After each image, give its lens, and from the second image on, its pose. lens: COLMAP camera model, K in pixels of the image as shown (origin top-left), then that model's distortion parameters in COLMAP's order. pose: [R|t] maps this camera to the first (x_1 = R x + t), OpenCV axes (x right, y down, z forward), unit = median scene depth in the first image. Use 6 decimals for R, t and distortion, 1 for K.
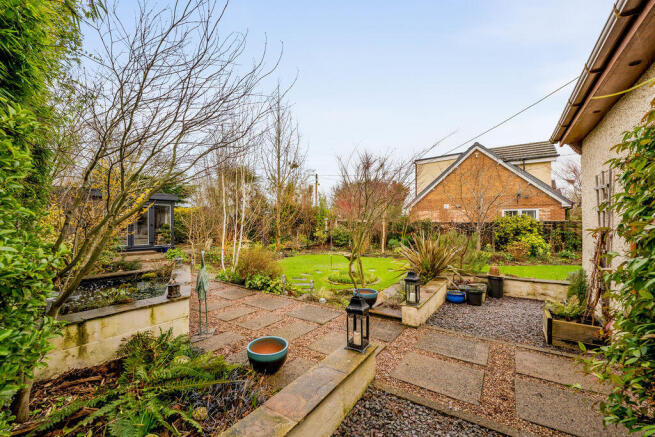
lens RADIAL K [[277.9, 0, 325.0], [0, 277.9, 221.9], [0, 0, 1]] dist [-0.024810, 0.001198]
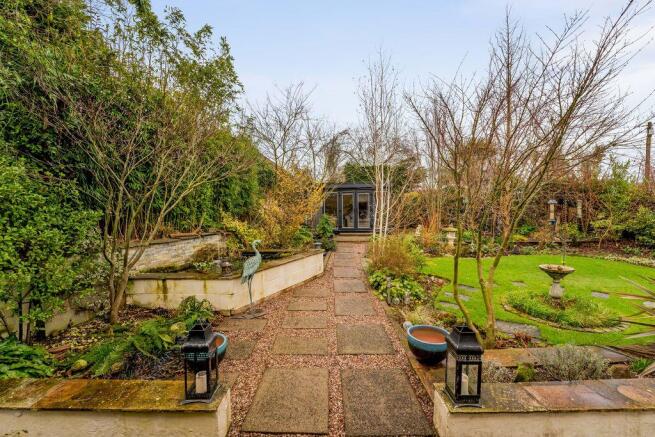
lens RADIAL K [[277.9, 0, 325.0], [0, 277.9, 221.9], [0, 0, 1]] dist [-0.024810, 0.001198]
pose [[0.545704, 0.043314, -0.836858, 0.565518], [0.013755, 0.998066, 0.060627, -0.024985], [0.837865, -0.044595, 0.544052, 0.581366]]
